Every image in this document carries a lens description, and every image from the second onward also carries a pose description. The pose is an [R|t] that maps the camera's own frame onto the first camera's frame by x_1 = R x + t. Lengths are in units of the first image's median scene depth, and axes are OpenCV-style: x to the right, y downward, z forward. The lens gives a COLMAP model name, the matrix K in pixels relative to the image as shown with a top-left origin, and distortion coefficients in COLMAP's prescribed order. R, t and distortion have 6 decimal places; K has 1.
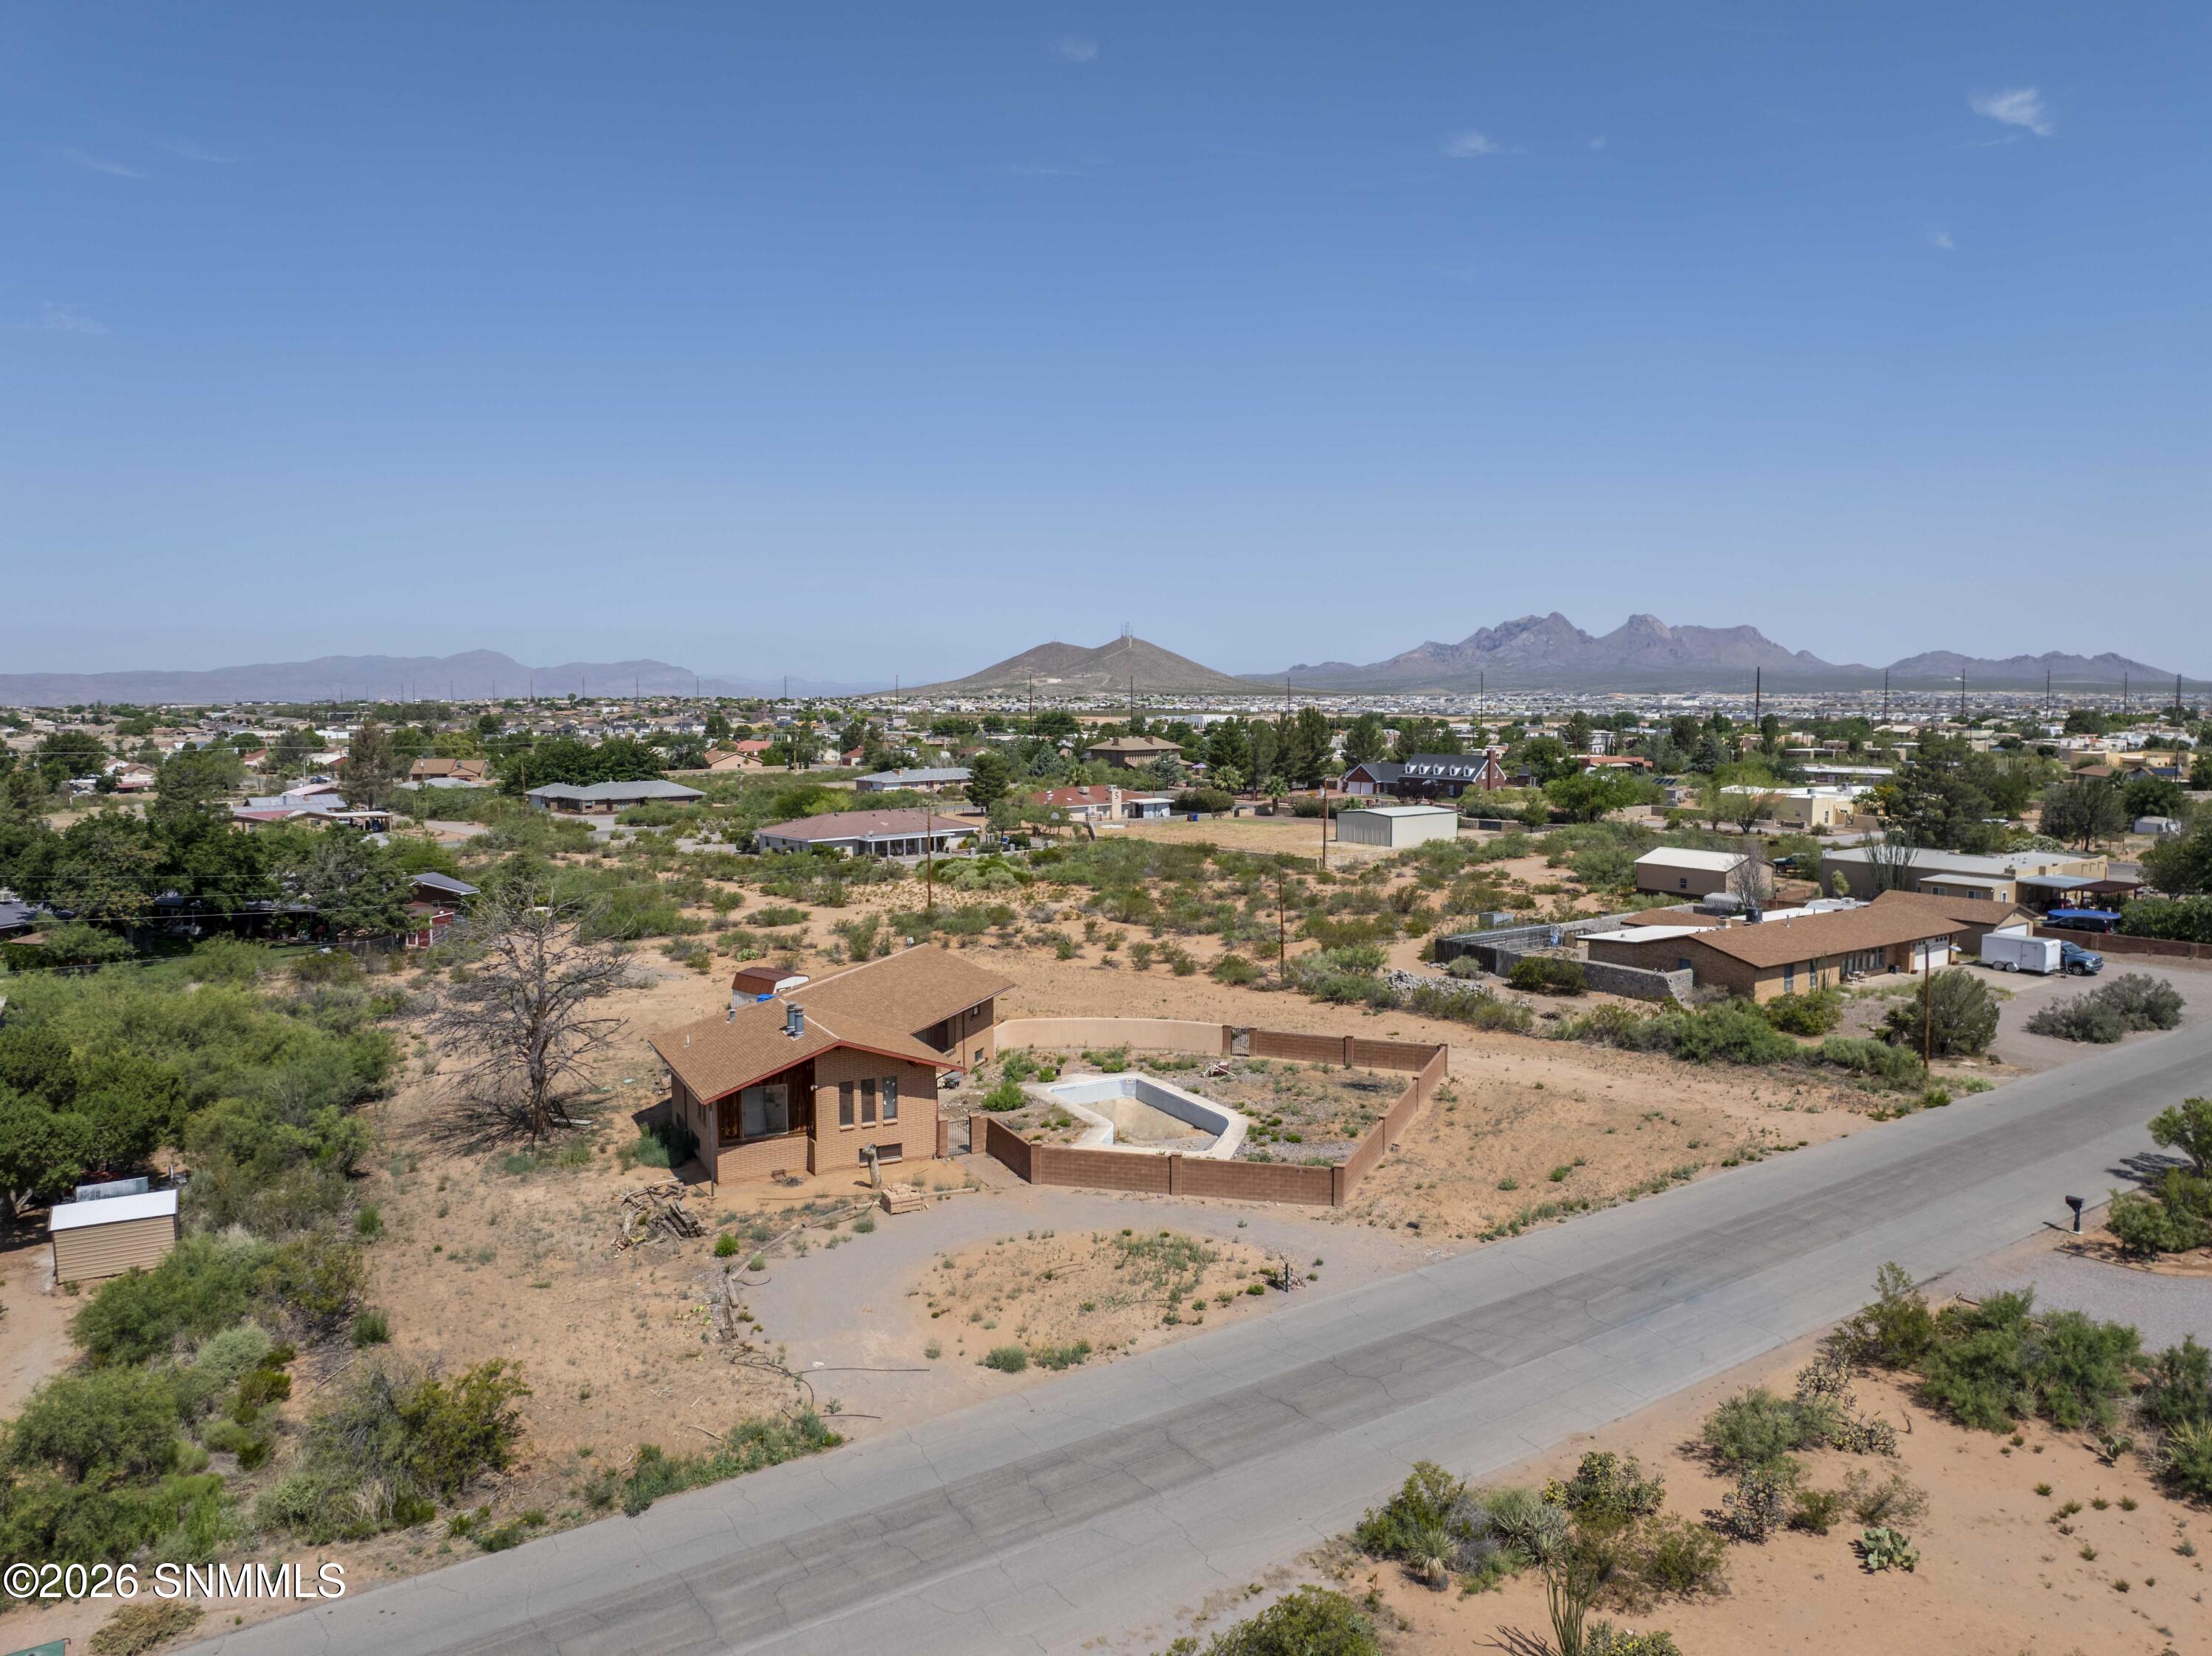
lens RADIAL K [[1560.1, 0, 1116.0], [0, 1560.1, 812.9], [0, 0, 1]] dist [-0.042910, 0.007451]
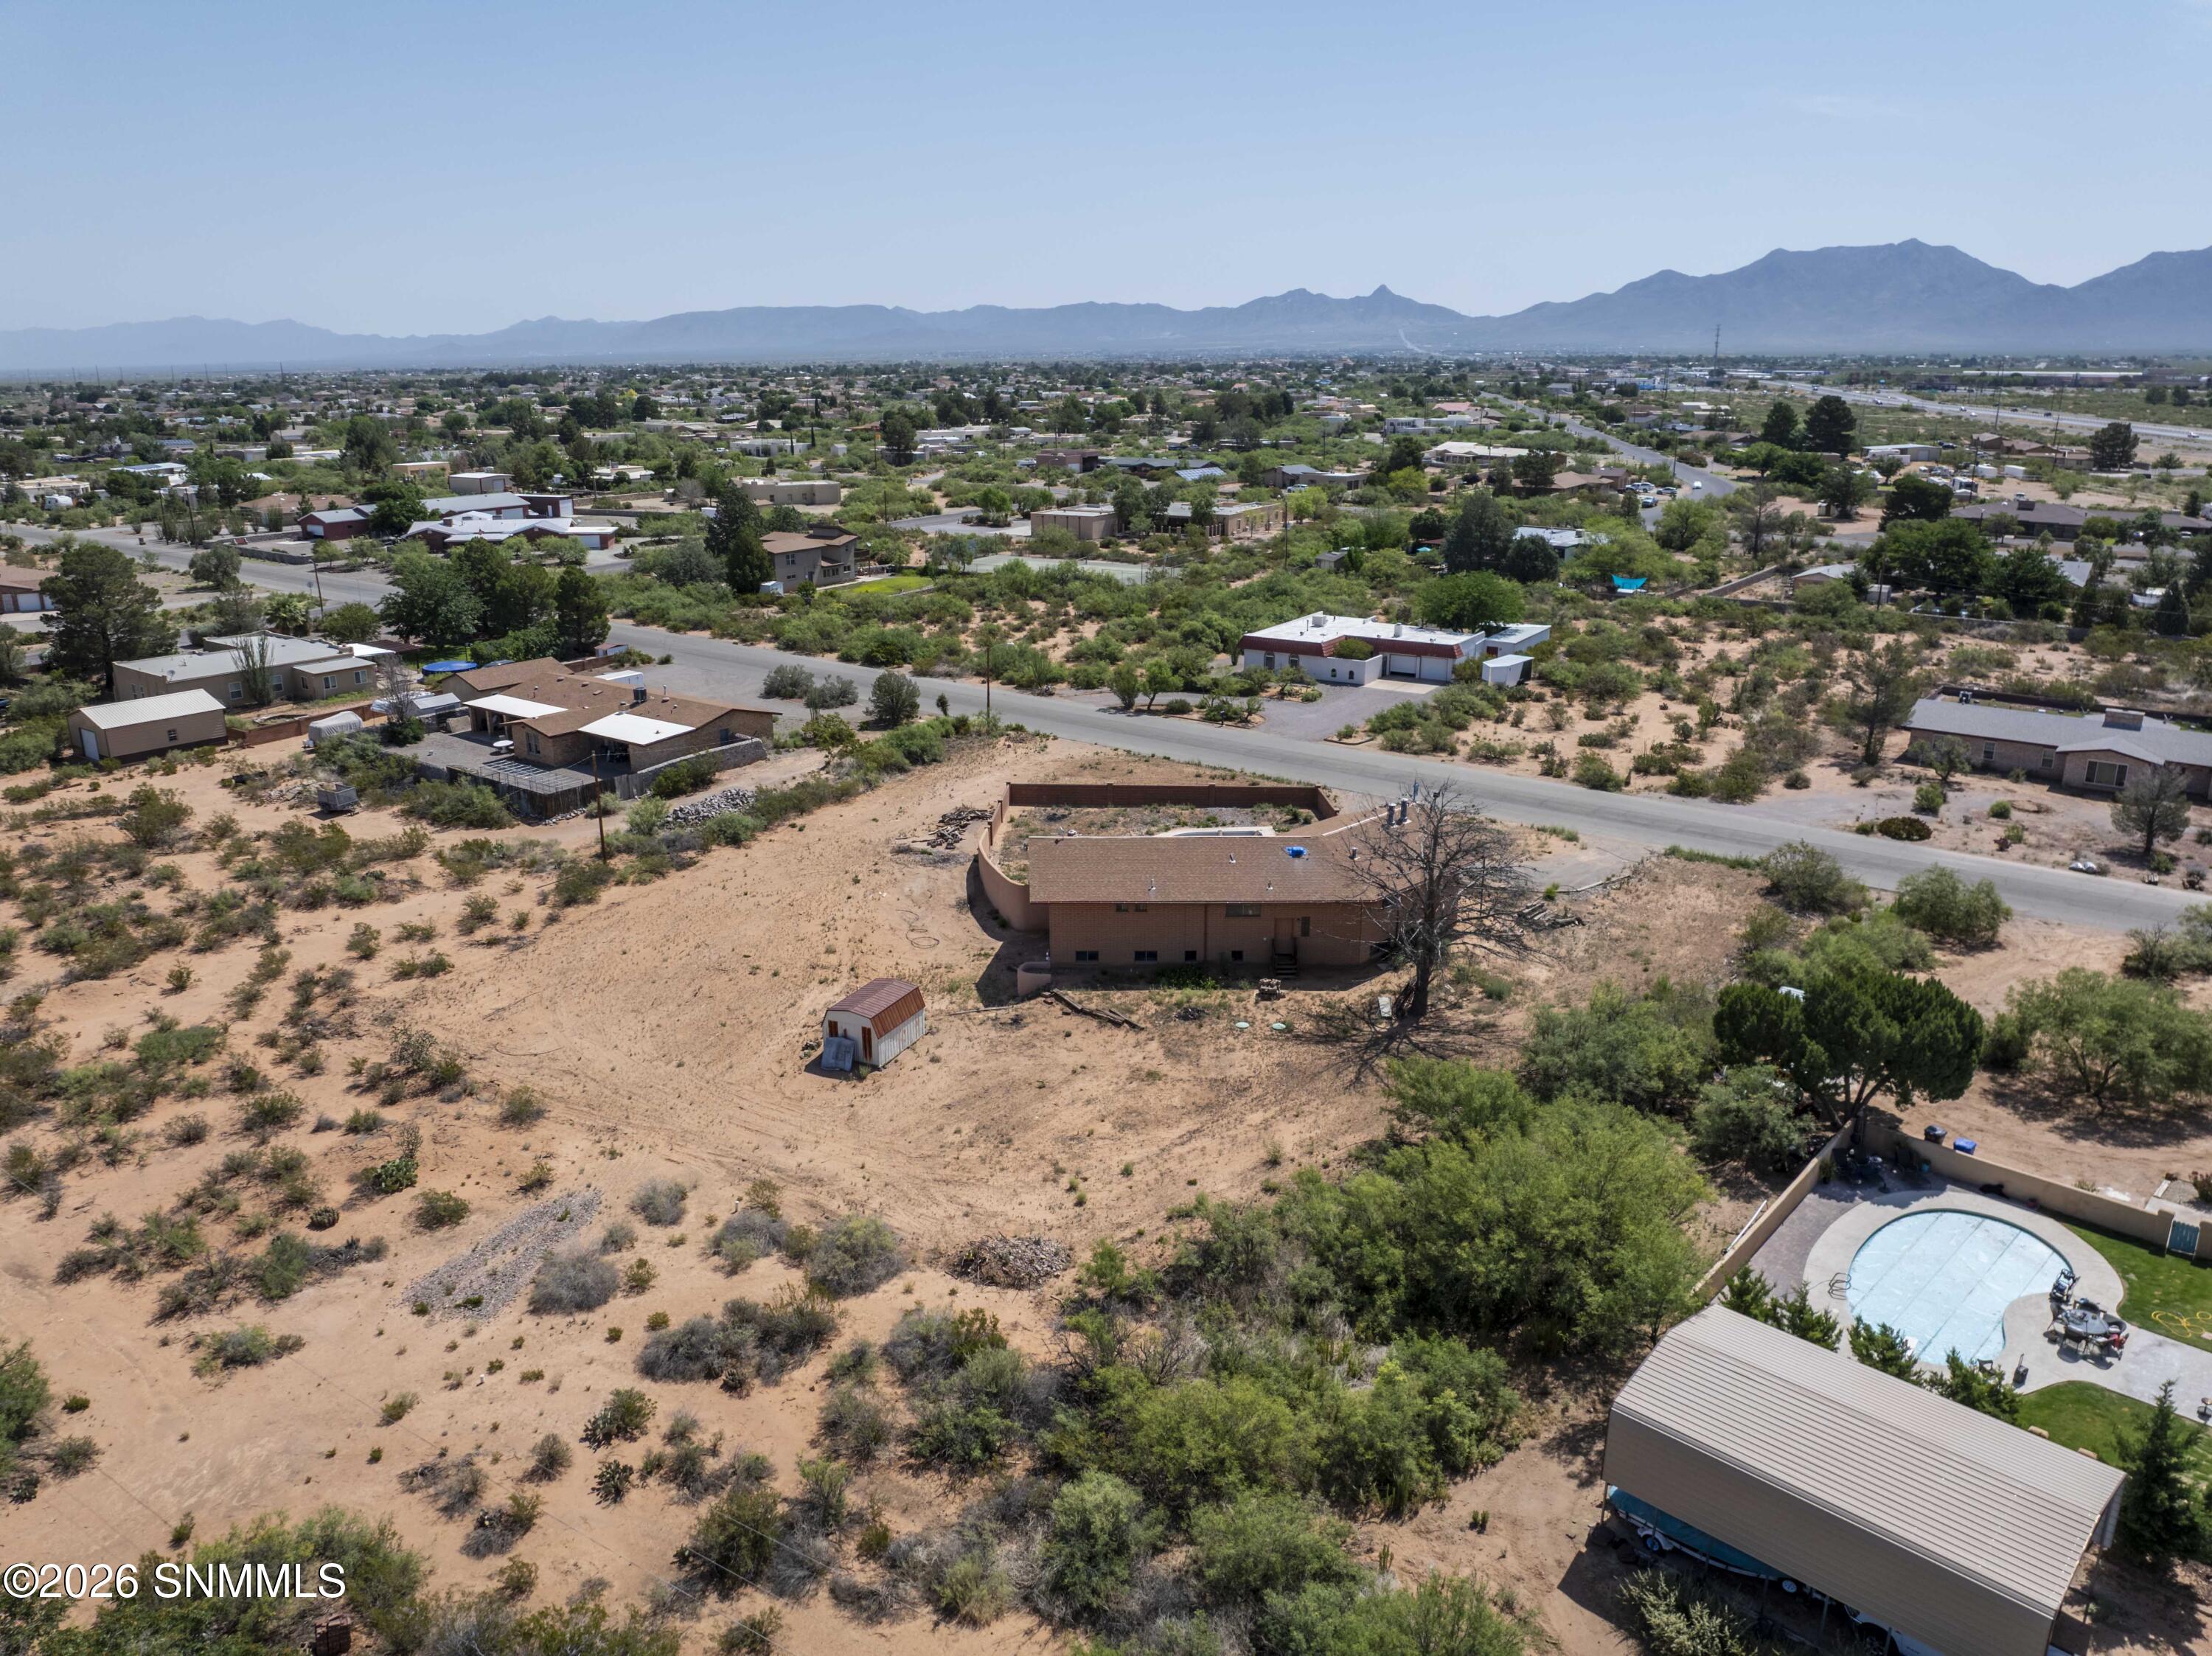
lens RADIAL K [[1560.1, 0, 1106.1], [0, 1560.1, 814.0], [0, 0, 1]] dist [-0.042910, 0.007451]
pose [[-0.307206, -0.262771, 0.914645, -1.527404], [0.077512, 0.951020, 0.299255, -0.328520], [-0.948481, 0.162829, -0.271791, 1.783161]]
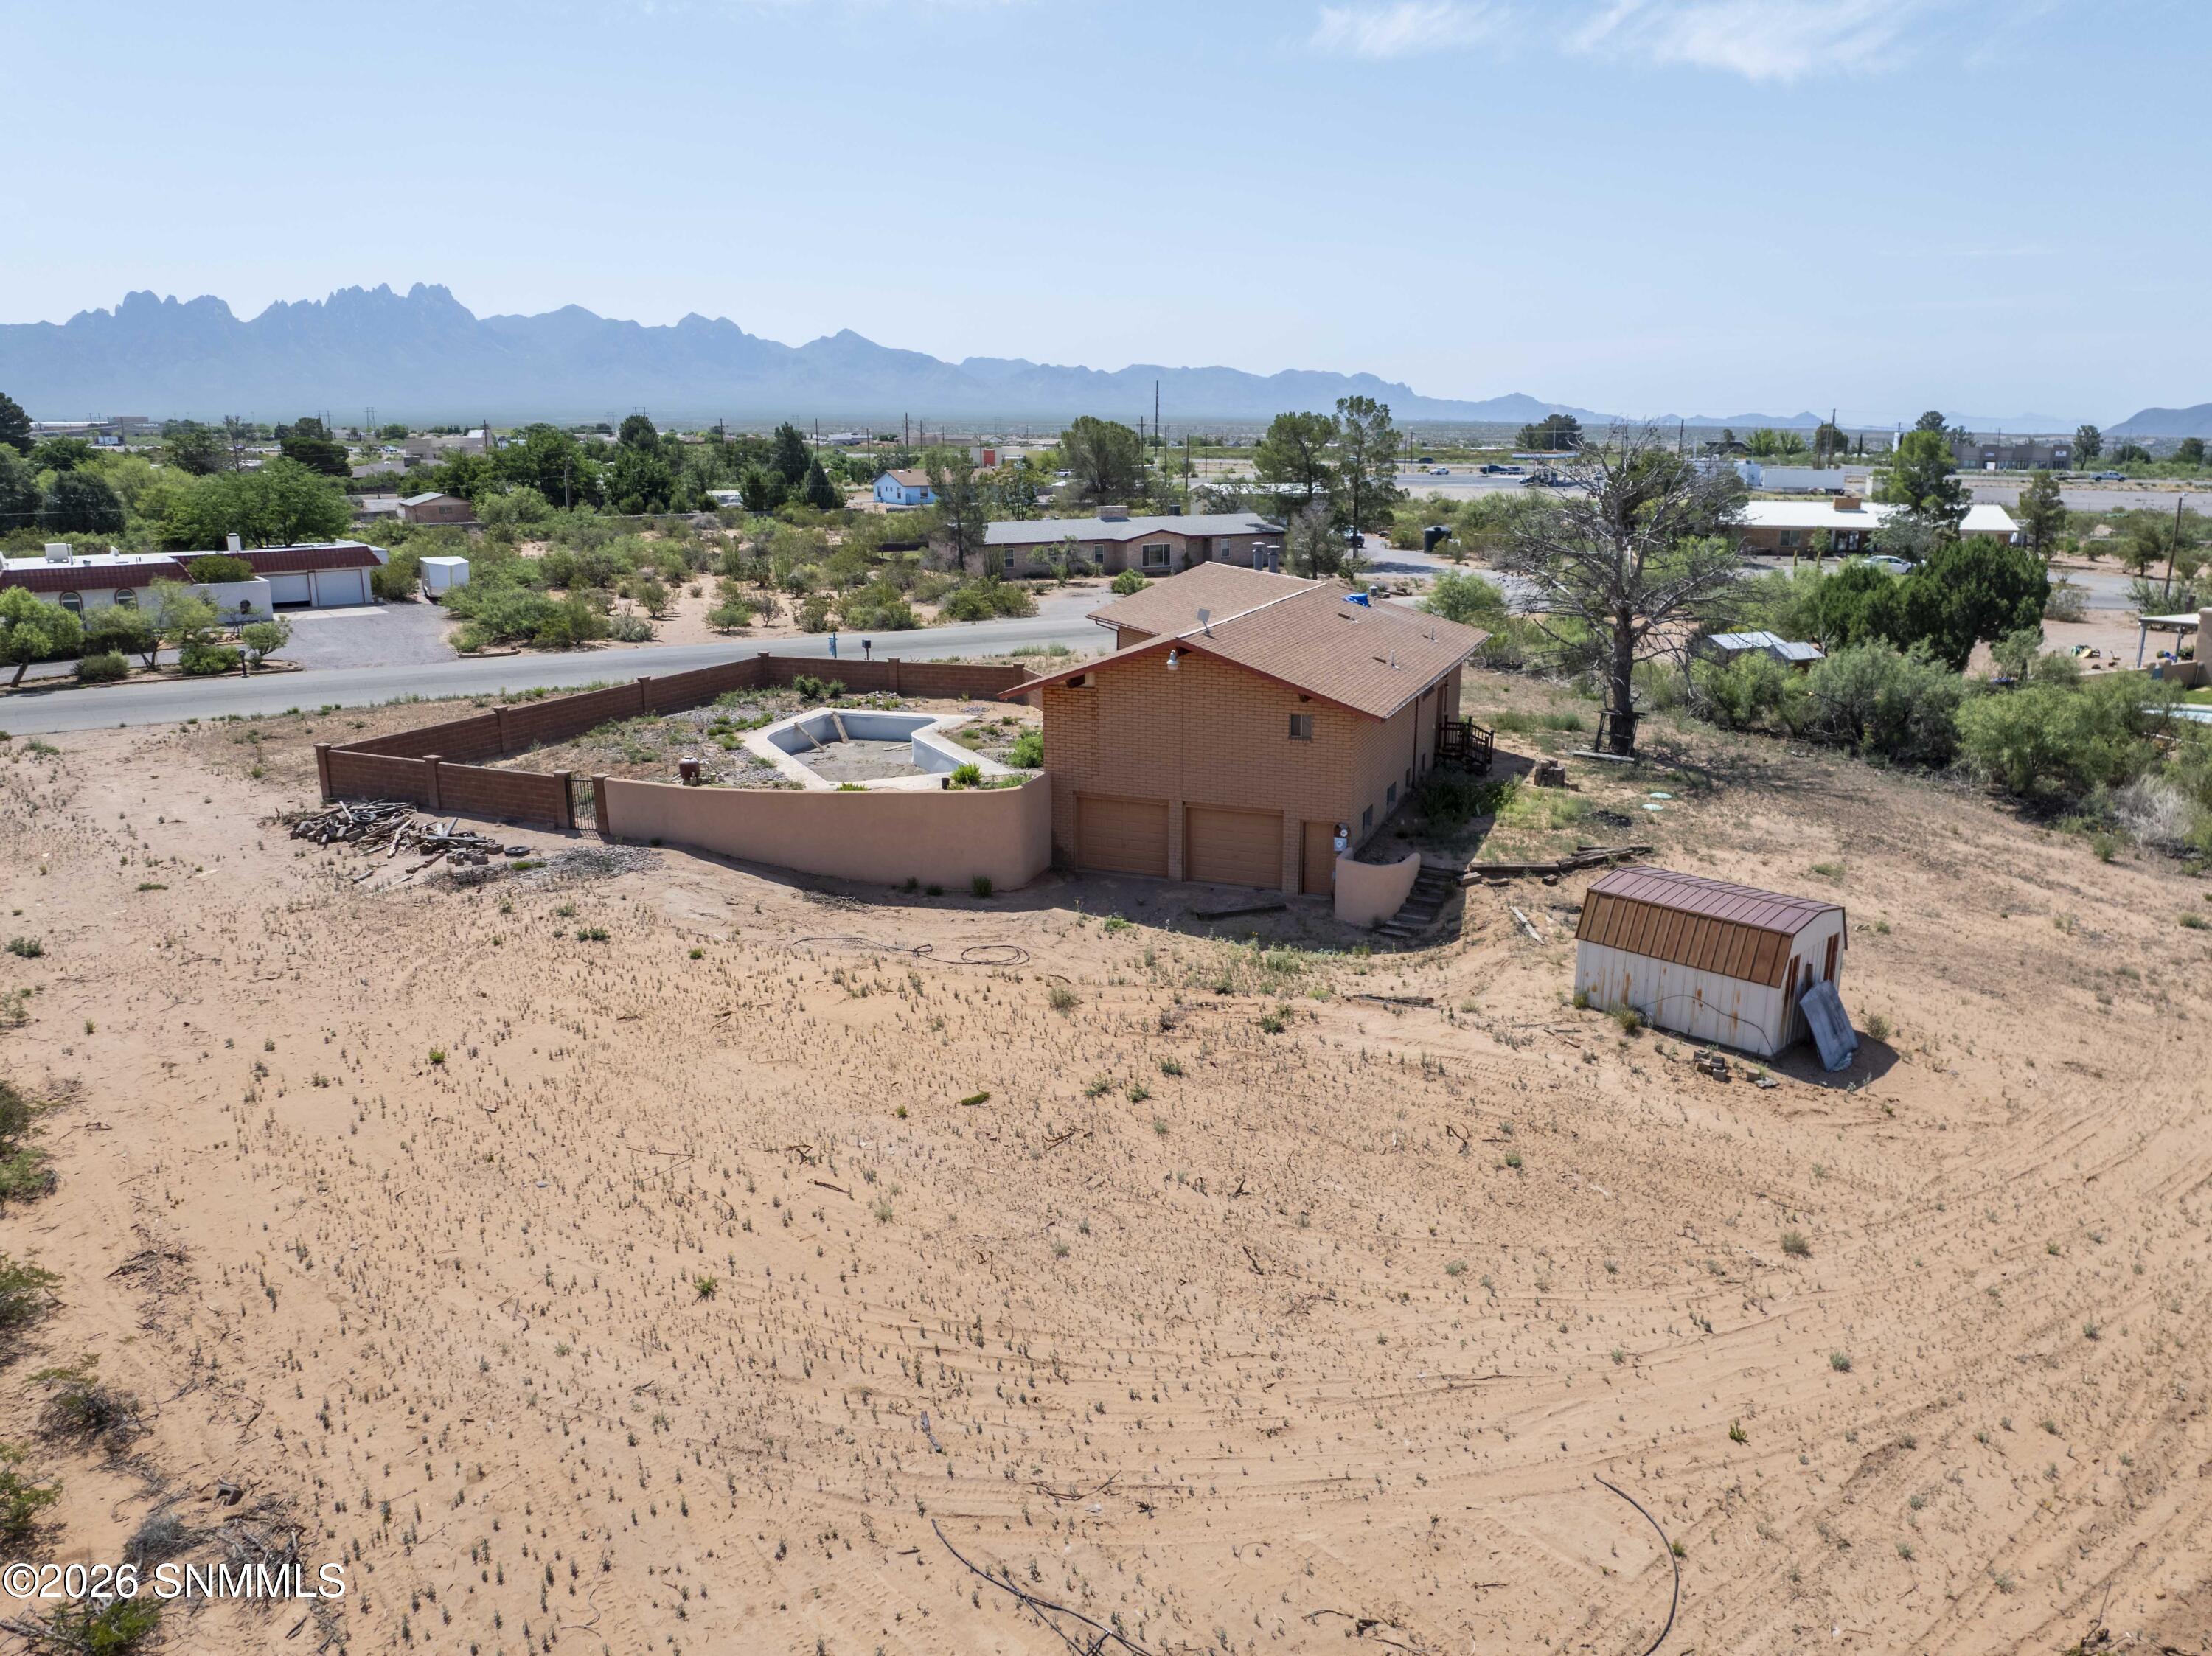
lens RADIAL K [[1560.1, 0, 1111.2], [0, 1560.1, 816.5], [0, 0, 1]] dist [-0.042910, 0.007451]
pose [[-0.997842, -0.011949, 0.064562, -0.193818], [0.008969, 0.949280, 0.314305, -0.020587], [-0.065044, 0.314206, -0.947124, 2.145773]]
